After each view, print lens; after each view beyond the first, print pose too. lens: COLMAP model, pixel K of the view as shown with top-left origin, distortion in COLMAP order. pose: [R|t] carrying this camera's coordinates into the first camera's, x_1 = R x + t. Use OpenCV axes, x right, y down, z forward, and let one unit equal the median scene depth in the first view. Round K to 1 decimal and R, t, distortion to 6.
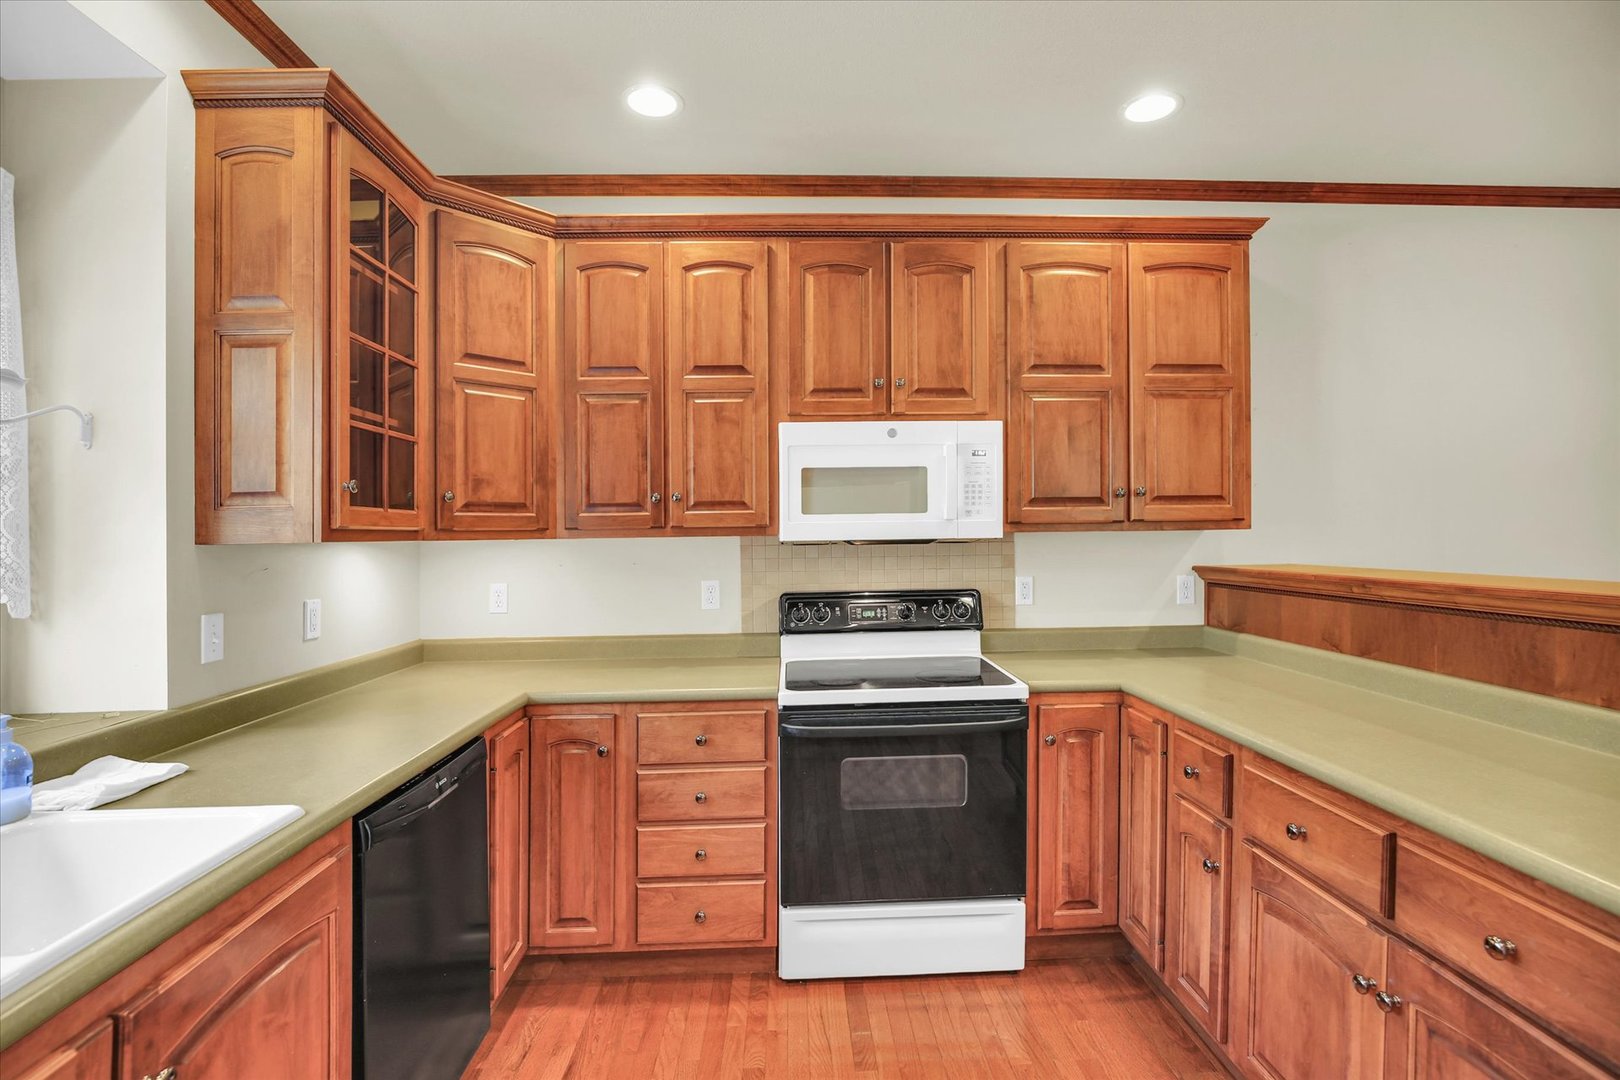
lens RADIAL K [[809.1, 0, 815.1], [0, 809.1, 535.2], [0, 0, 1]] dist [-0.026989, 0.015073]
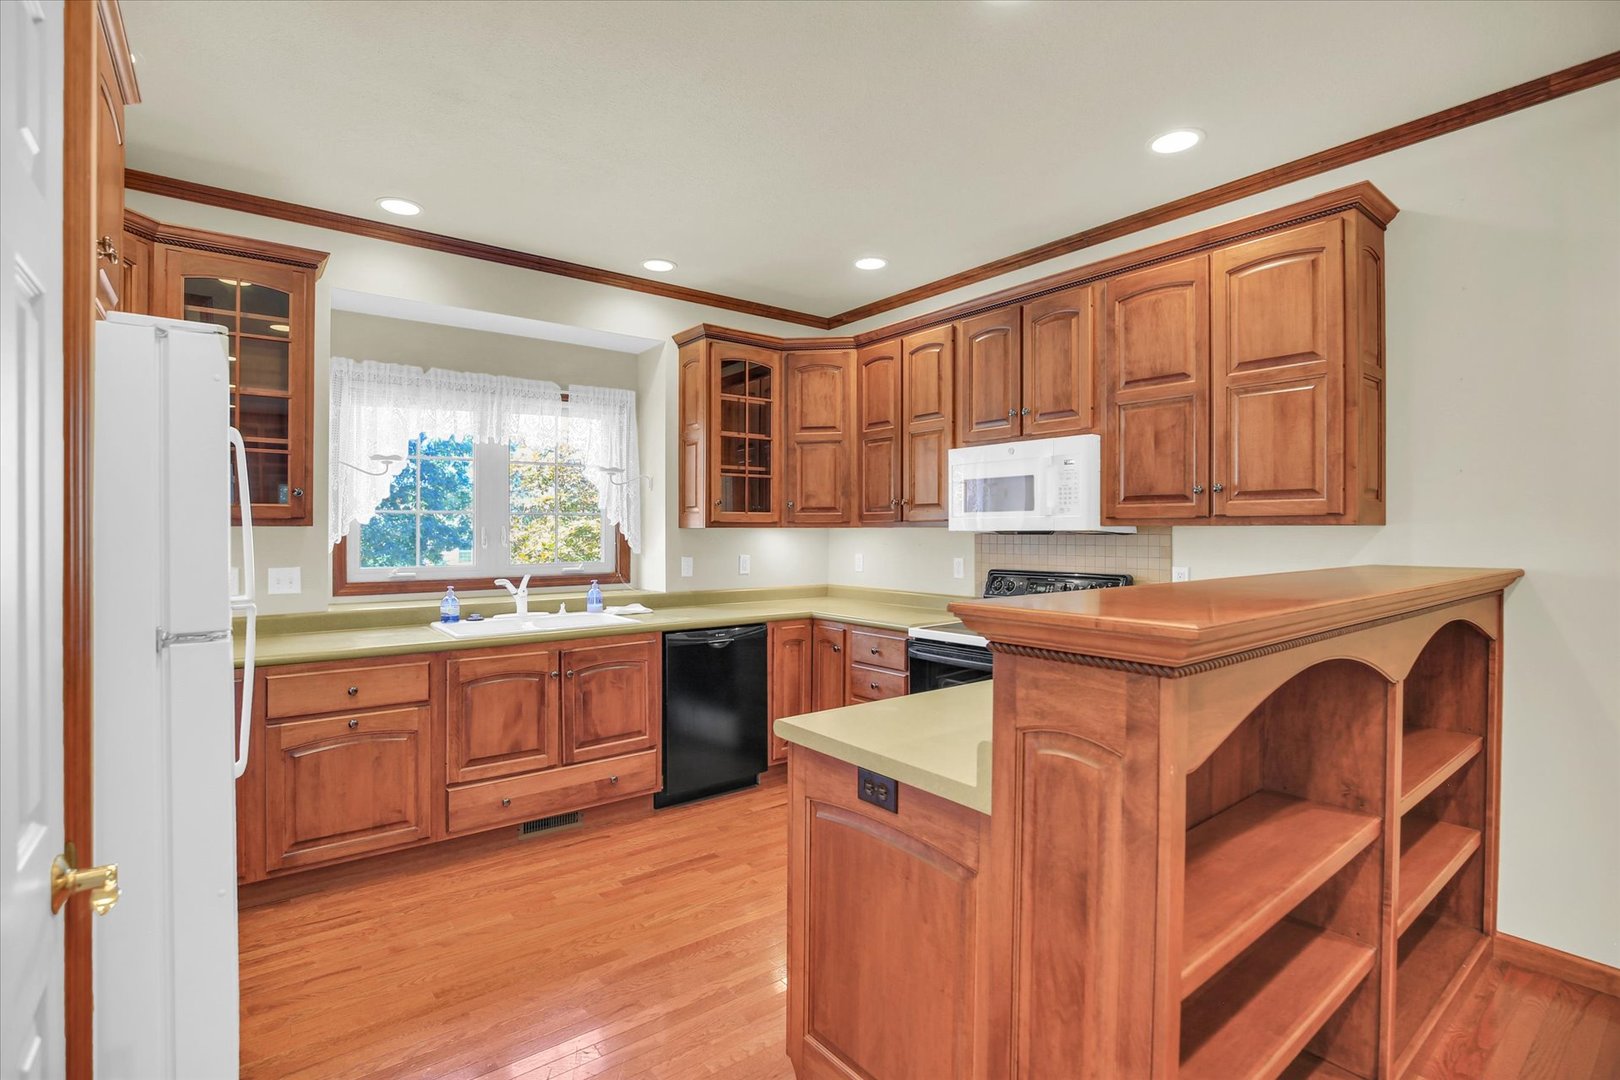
lens RADIAL K [[755.7, 0, 803.9], [0, 755.7, 530.9], [0, 0, 1]] dist [-0.046227, 0.011745]
pose [[0.569475, 0.013223, -0.821902, 0.896750], [-0.009195, 0.999911, 0.009716, -0.003065], [0.821957, 0.002025, 0.569546, 0.006715]]
